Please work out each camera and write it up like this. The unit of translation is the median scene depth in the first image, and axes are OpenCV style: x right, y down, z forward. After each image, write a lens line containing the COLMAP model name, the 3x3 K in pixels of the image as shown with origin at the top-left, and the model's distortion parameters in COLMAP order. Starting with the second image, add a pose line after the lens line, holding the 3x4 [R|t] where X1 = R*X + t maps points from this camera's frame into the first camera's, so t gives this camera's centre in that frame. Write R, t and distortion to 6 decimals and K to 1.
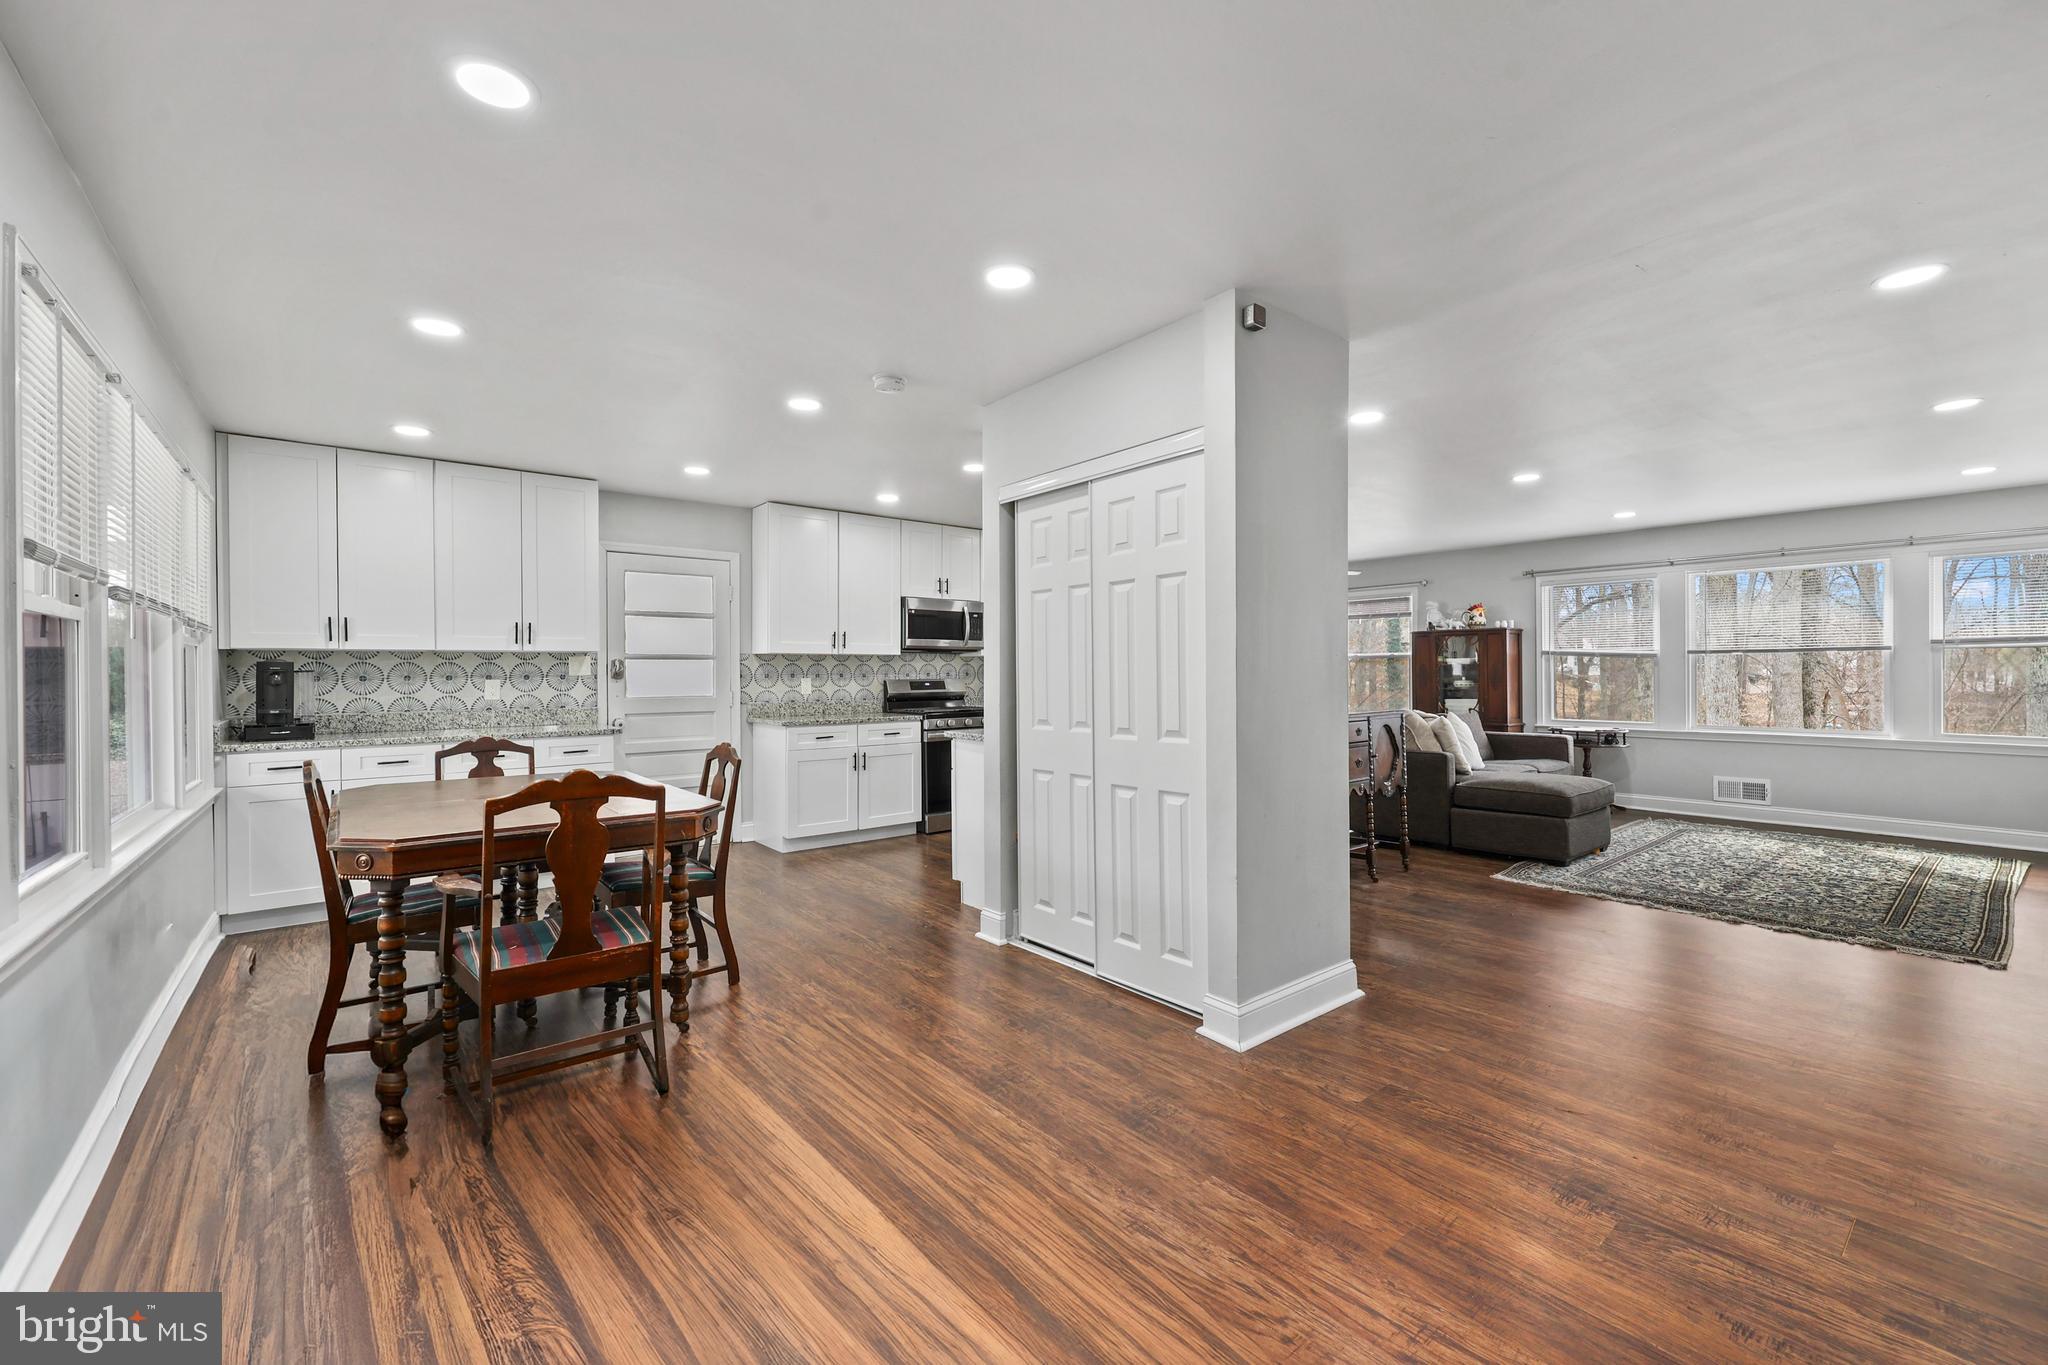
lens RADIAL K [[821.1, 0, 1024.0], [0, 821.1, 682.5], [0, 0, 1]] dist [-0.001763, -0.000036]
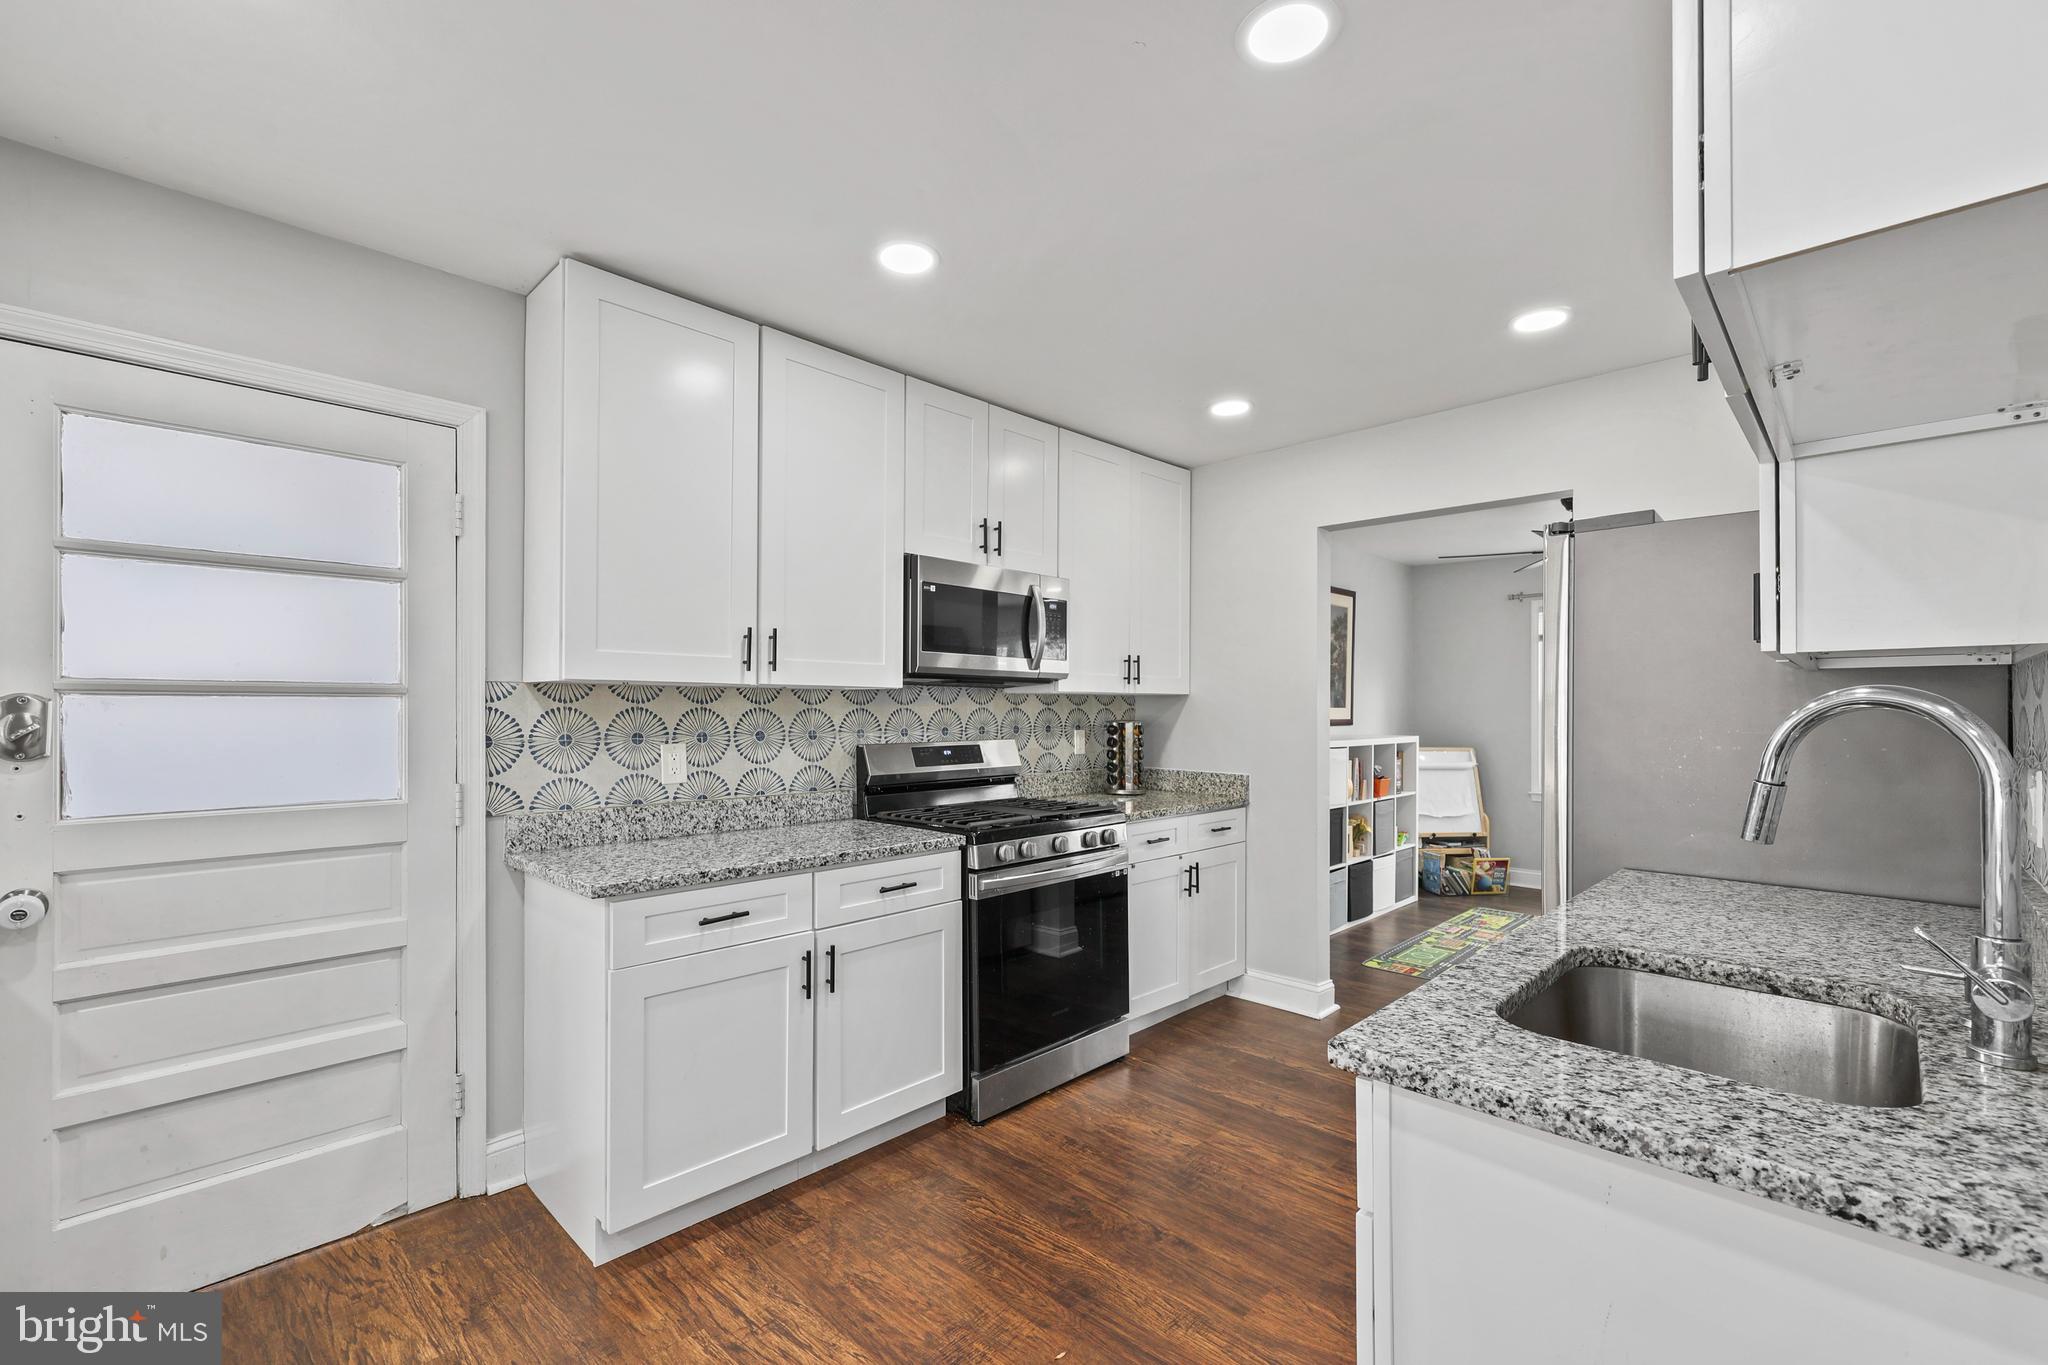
lens RADIAL K [[886.3, 0, 1032.3], [0, 886.3, 706.0], [0, 0, 1]] dist [0.009873, 0.000226]
pose [[0.992532, 0.005000, 0.121878, -0.139540], [-0.002658, 0.999809, -0.019367, -0.015583], [-0.121952, 0.018899, 0.992356, 0.530077]]
